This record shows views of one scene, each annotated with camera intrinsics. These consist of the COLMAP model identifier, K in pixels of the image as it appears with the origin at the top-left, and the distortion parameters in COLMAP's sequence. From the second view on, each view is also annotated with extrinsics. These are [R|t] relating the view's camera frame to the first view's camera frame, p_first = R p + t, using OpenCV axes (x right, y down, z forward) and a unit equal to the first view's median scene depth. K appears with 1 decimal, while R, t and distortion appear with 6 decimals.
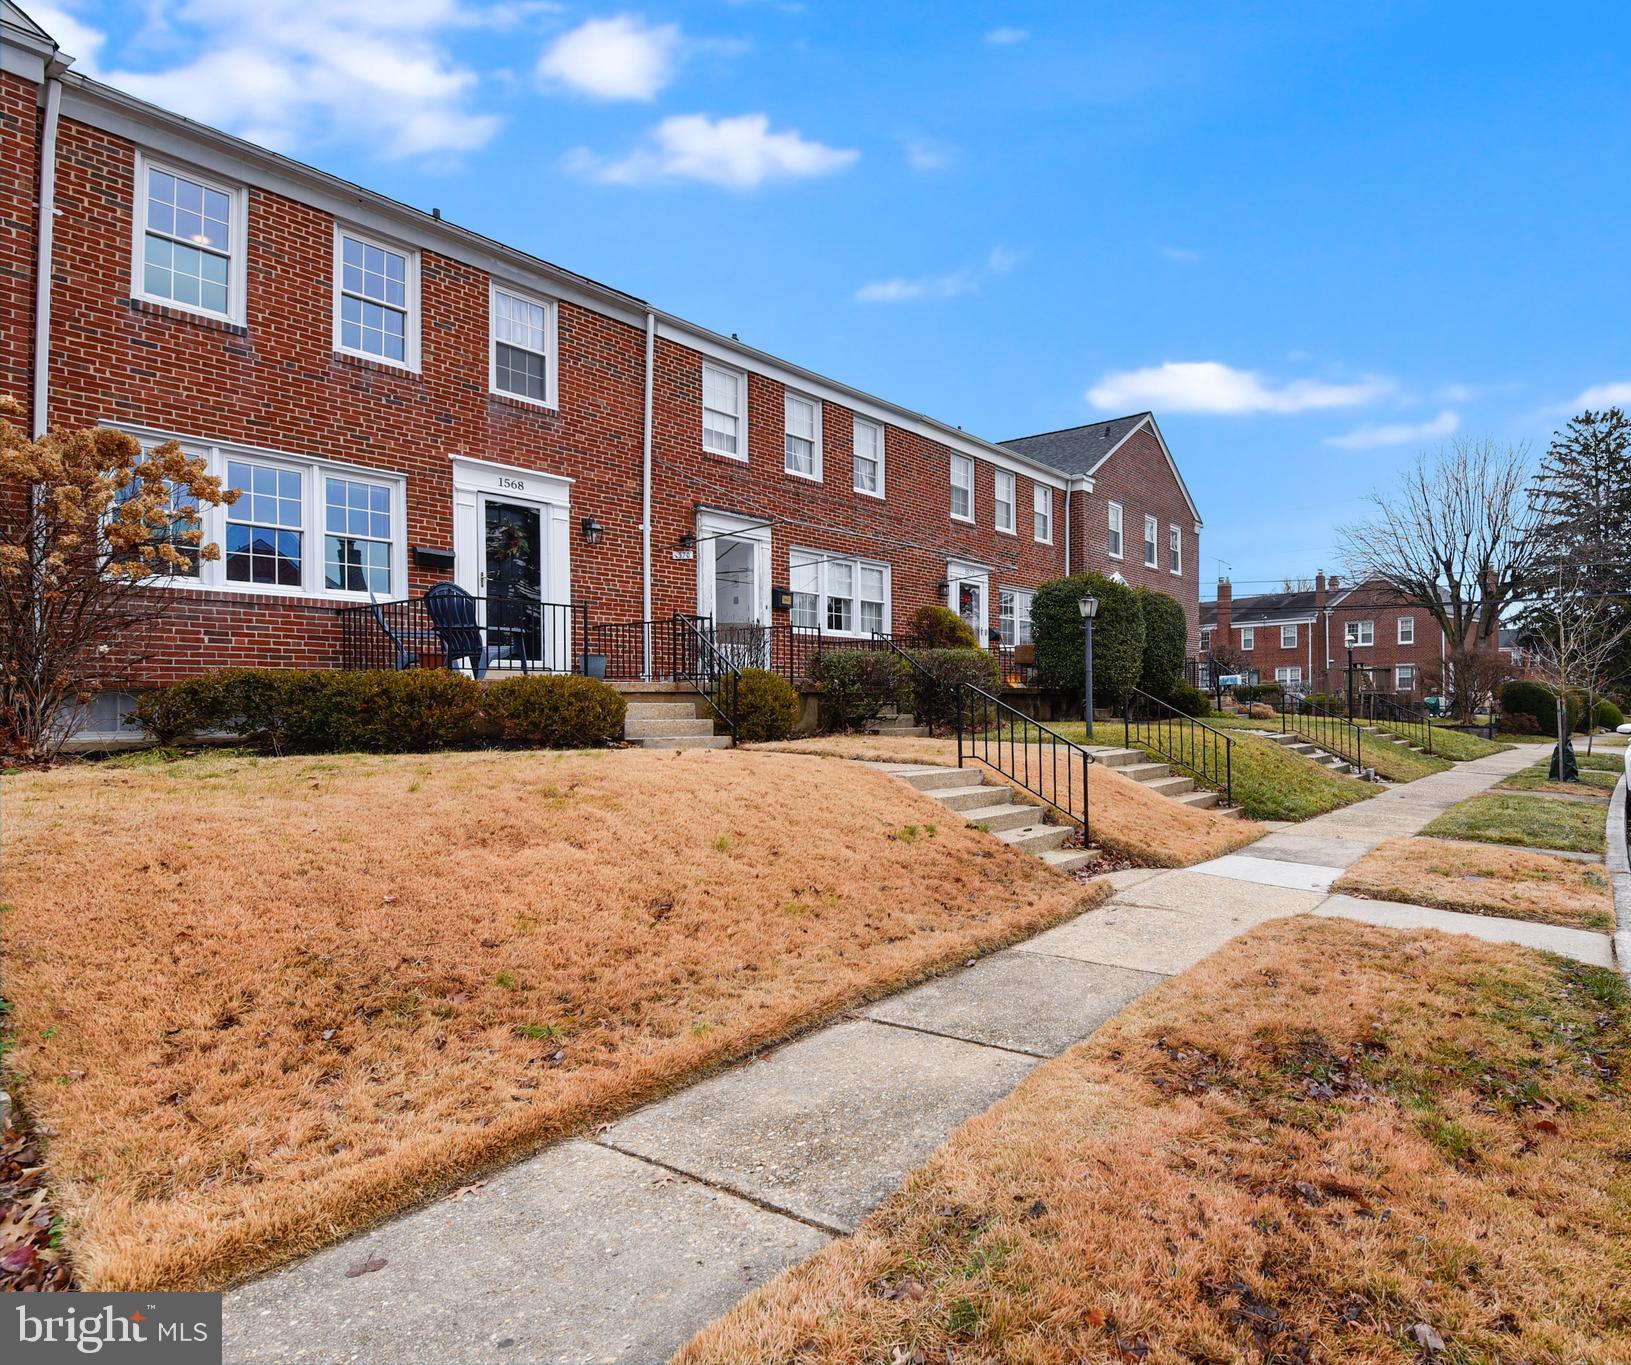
lens RADIAL K [[900.0, 0, 1021.5], [0, 900.0, 682.7], [0, 0, 1]] dist [-0.000184, -0.009880]
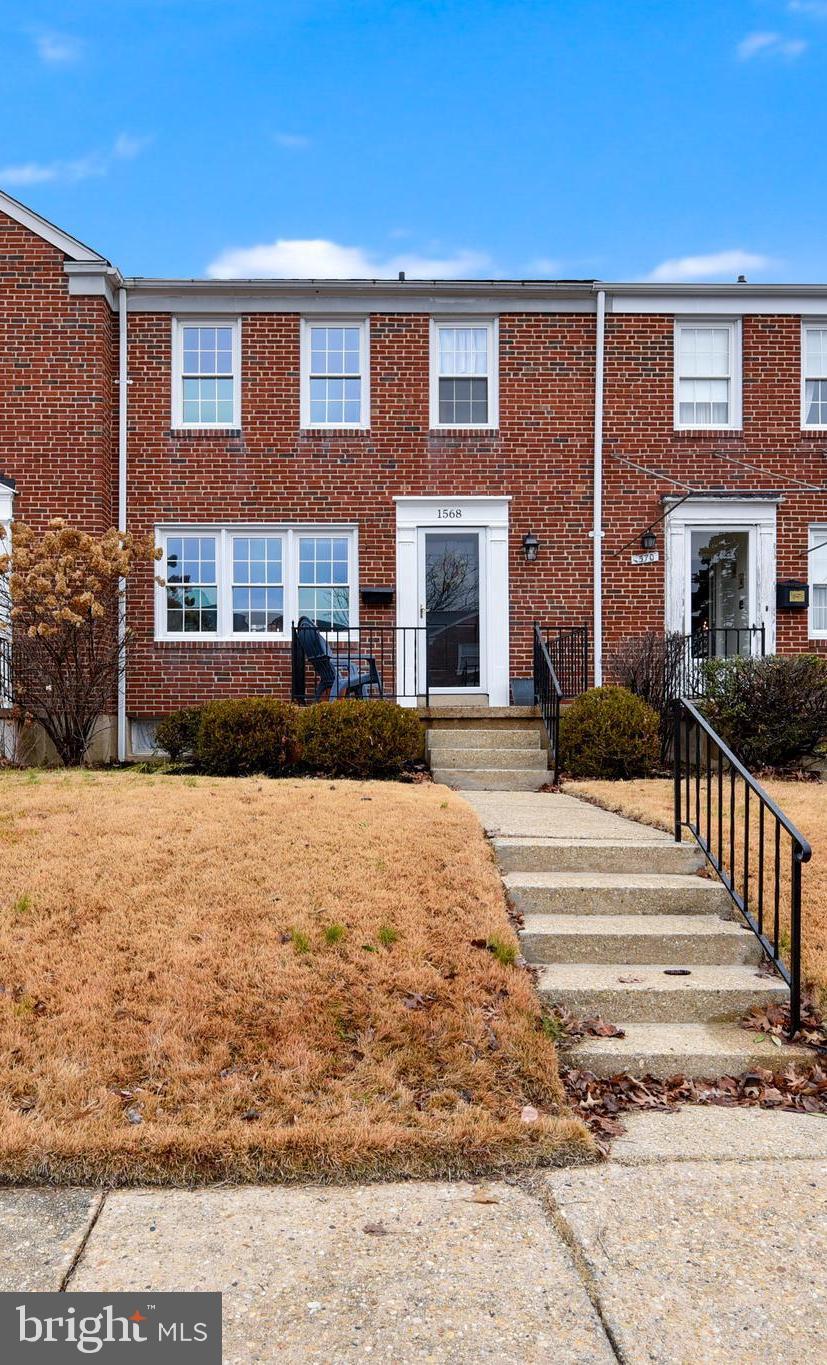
lens RADIAL K [[903.0, 0, 365.3], [0, 903.0, 723.3], [0, 0, 1]] dist [-0.001530, -0.002154]
pose [[0.554639, -0.000064, -0.832091, 0.244597], [0.013604, 0.999867, 0.008991, 0.005597], [0.831980, -0.016306, 0.554566, 0.374735]]
